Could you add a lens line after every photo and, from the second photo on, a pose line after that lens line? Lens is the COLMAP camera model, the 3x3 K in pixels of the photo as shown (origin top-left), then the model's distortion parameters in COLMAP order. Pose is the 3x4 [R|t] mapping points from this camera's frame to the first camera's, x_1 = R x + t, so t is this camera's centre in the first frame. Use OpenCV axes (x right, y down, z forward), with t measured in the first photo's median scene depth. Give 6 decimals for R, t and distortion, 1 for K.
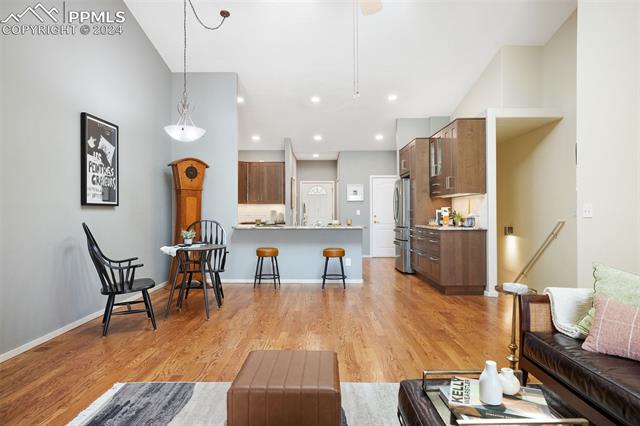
lens RADIAL K [[406.7, 0, 319.6], [0, 406.7, 214.5], [0, 0, 1]] dist [0.002468, 0.000149]
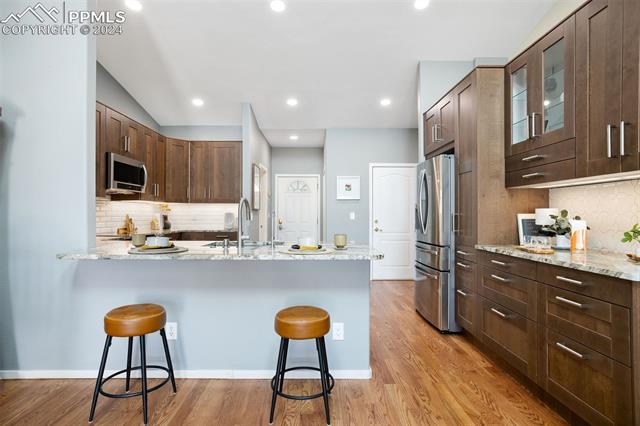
lens RADIAL K [[348.3, 0, 320.8], [0, 348.3, 212.6], [0, 0, 1]] dist [-0.011616, 0.004217]
pose [[0.999764, 0.002386, 0.021588, 0.031772], [-0.002229, 0.999971, -0.007311, -0.007295], [-0.021605, 0.007261, 0.999740, 0.462474]]
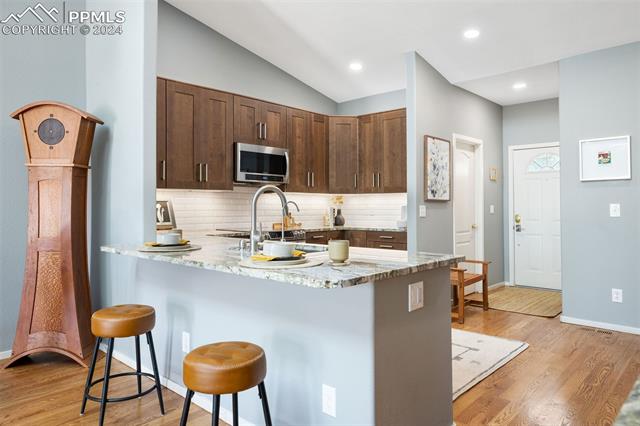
lens RADIAL K [[441.9, 0, 318.2], [0, 441.9, 207.9], [0, 0, 1]] dist [0.000273, 0.002214]
pose [[0.728648, -0.000088, -0.684888, 0.205736], [-0.001177, 0.999998, -0.001380, -0.007105], [0.684887, 0.001812, 0.728647, 0.589513]]
